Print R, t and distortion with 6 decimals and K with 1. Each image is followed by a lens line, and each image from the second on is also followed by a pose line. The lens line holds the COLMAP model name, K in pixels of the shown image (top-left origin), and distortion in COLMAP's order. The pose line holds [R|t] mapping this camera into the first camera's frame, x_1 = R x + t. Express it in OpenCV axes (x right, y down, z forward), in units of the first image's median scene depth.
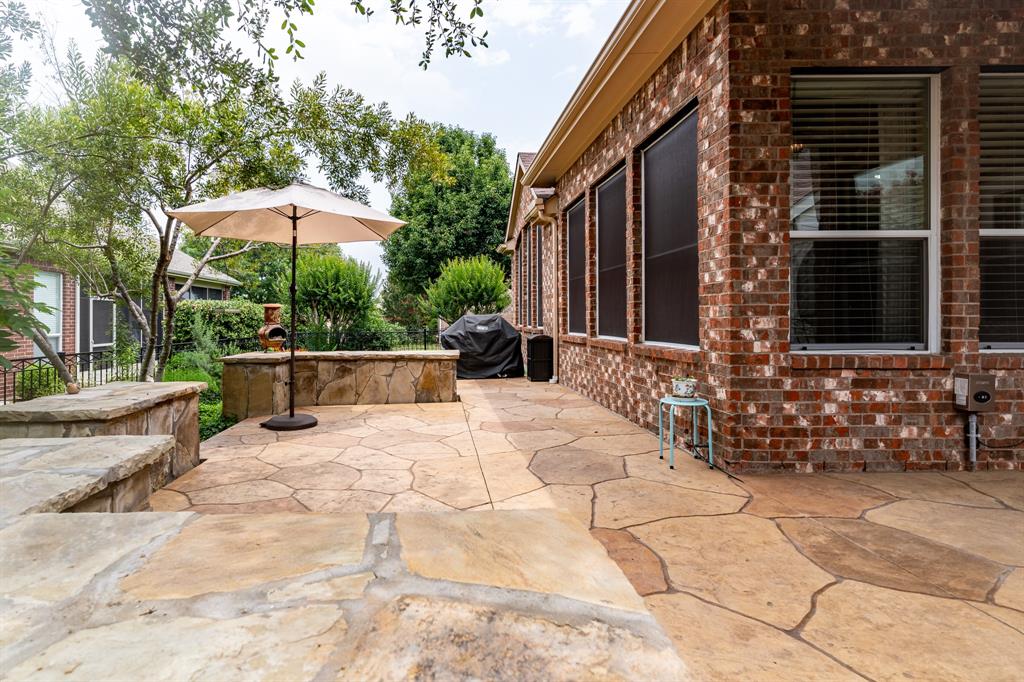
lens RADIAL K [[499.5, 0, 478.7], [0, 499.5, 315.4], [0, 0, 1]] dist [0.004218, -0.002333]
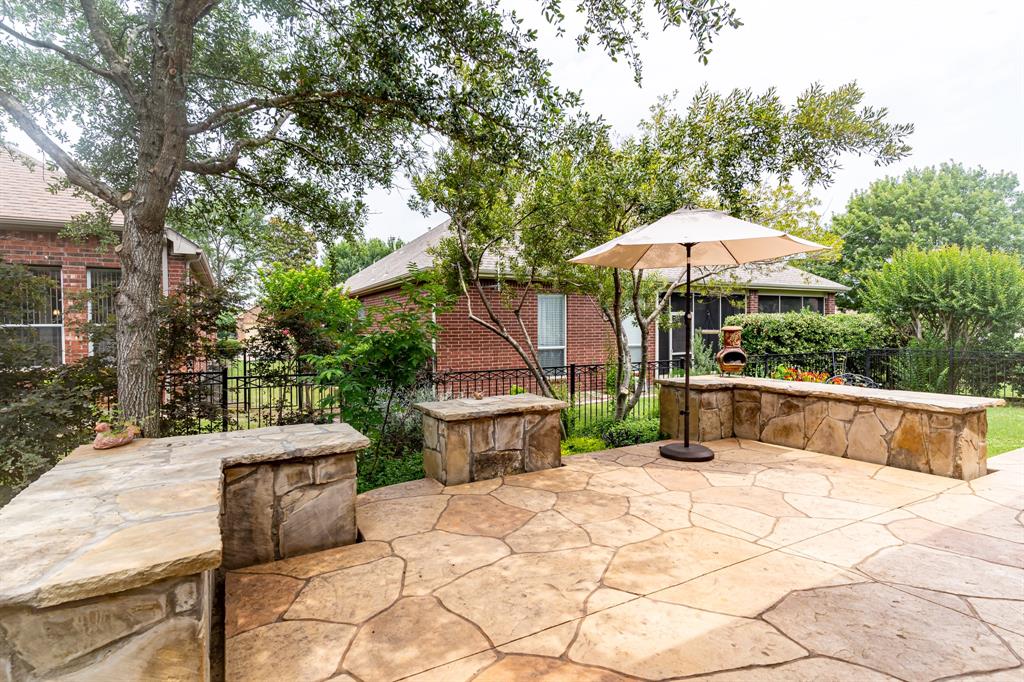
lens RADIAL K [[499.5, 0, 483.4], [0, 499.5, 339.6], [0, 0, 1]] dist [0.004218, -0.002333]
pose [[0.463880, 0.023388, -0.885589, 0.240506], [0.004197, 0.999582, 0.028597, -0.030348], [0.885888, -0.016983, 0.463588, 0.145098]]
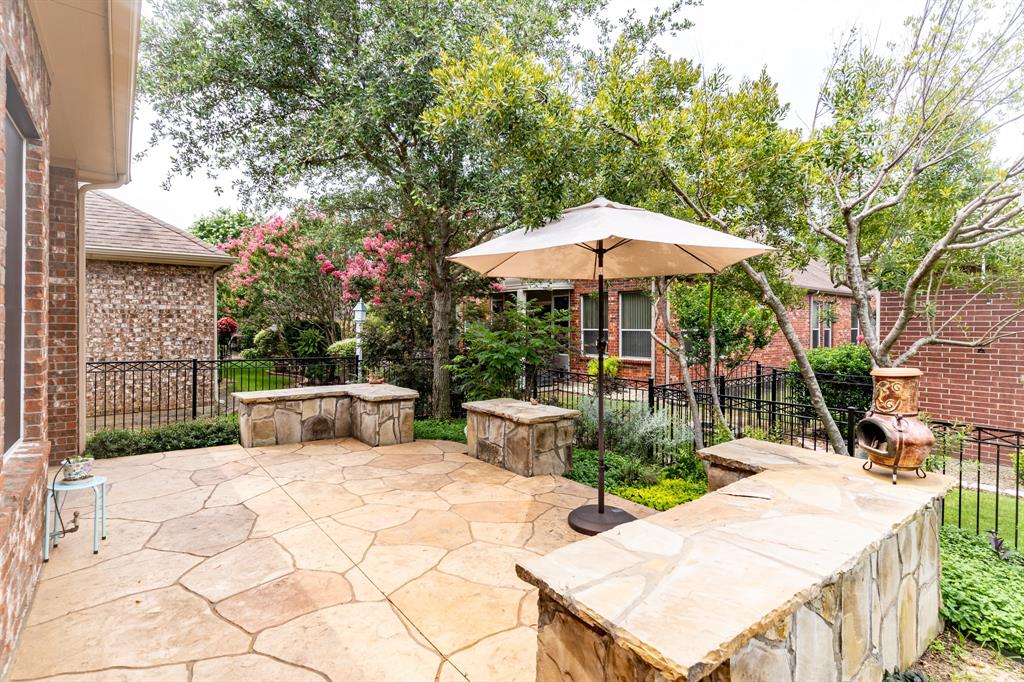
lens RADIAL K [[499.5, 0, 511.5], [0, 499.5, 326.3], [0, 0, 1]] dist [0.004218, -0.002333]
pose [[-0.790600, 0.005253, -0.612311, 0.161634], [0.001342, 0.999976, 0.006846, -0.062237], [0.612332, 0.004591, -0.790588, 1.059997]]
